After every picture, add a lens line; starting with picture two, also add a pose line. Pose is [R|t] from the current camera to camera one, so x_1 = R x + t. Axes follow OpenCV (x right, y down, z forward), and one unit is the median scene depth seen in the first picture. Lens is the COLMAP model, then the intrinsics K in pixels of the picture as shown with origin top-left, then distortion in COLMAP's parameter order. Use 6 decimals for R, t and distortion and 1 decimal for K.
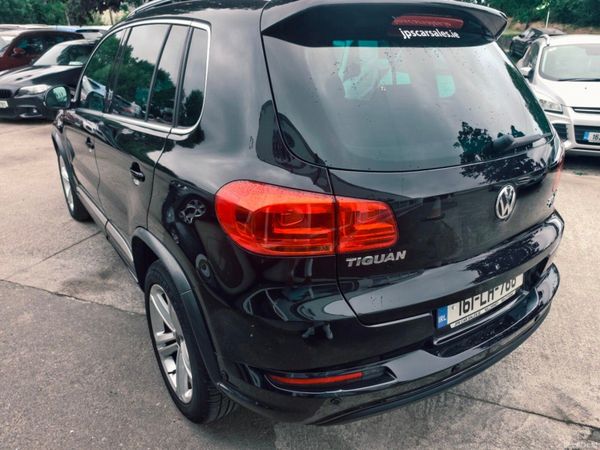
lens RADIAL K [[417.8, 0, 300.0], [0, 417.8, 225.0], [0, 0, 1]] dist [0.001728, -0.002879]
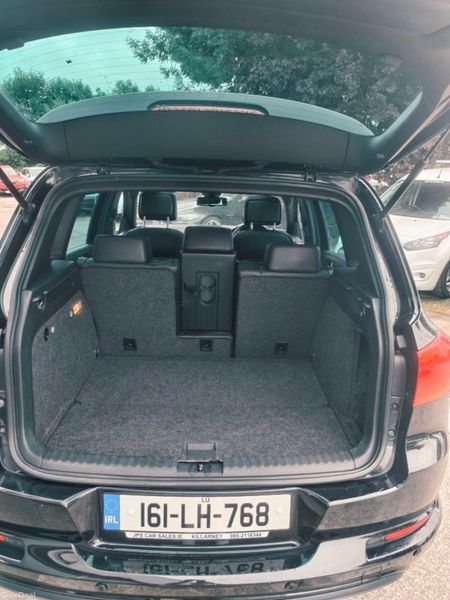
lens RADIAL K [[417.8, 0, 225.0], [0, 417.8, 300.0], [0, 0, 1]] dist [0.001728, -0.002879]
pose [[0.837745, 0.156216, -0.523240, 0.823929], [-0.223464, 0.972374, -0.067474, -0.179981], [0.498245, 0.173452, 0.849510, 0.301311]]
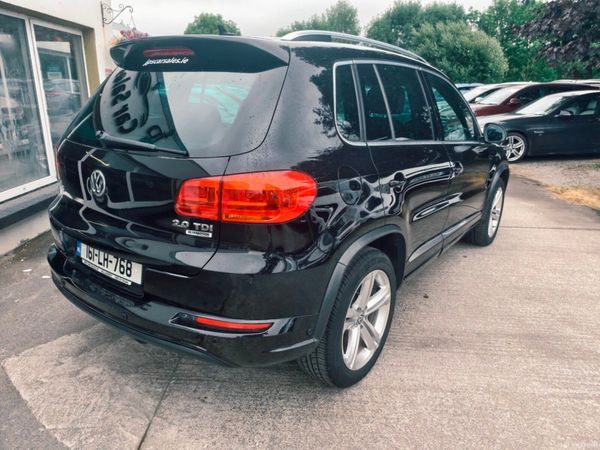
lens RADIAL K [[412.9, 0, 298.0], [0, 412.9, 216.3], [0, 0, 1]] dist [-0.004603, -0.002724]
pose [[0.328521, 0.261042, -0.907706, 1.704341], [-0.382624, 0.915439, 0.124785, -0.322663], [0.863524, 0.306316, 0.400622, 0.959709]]
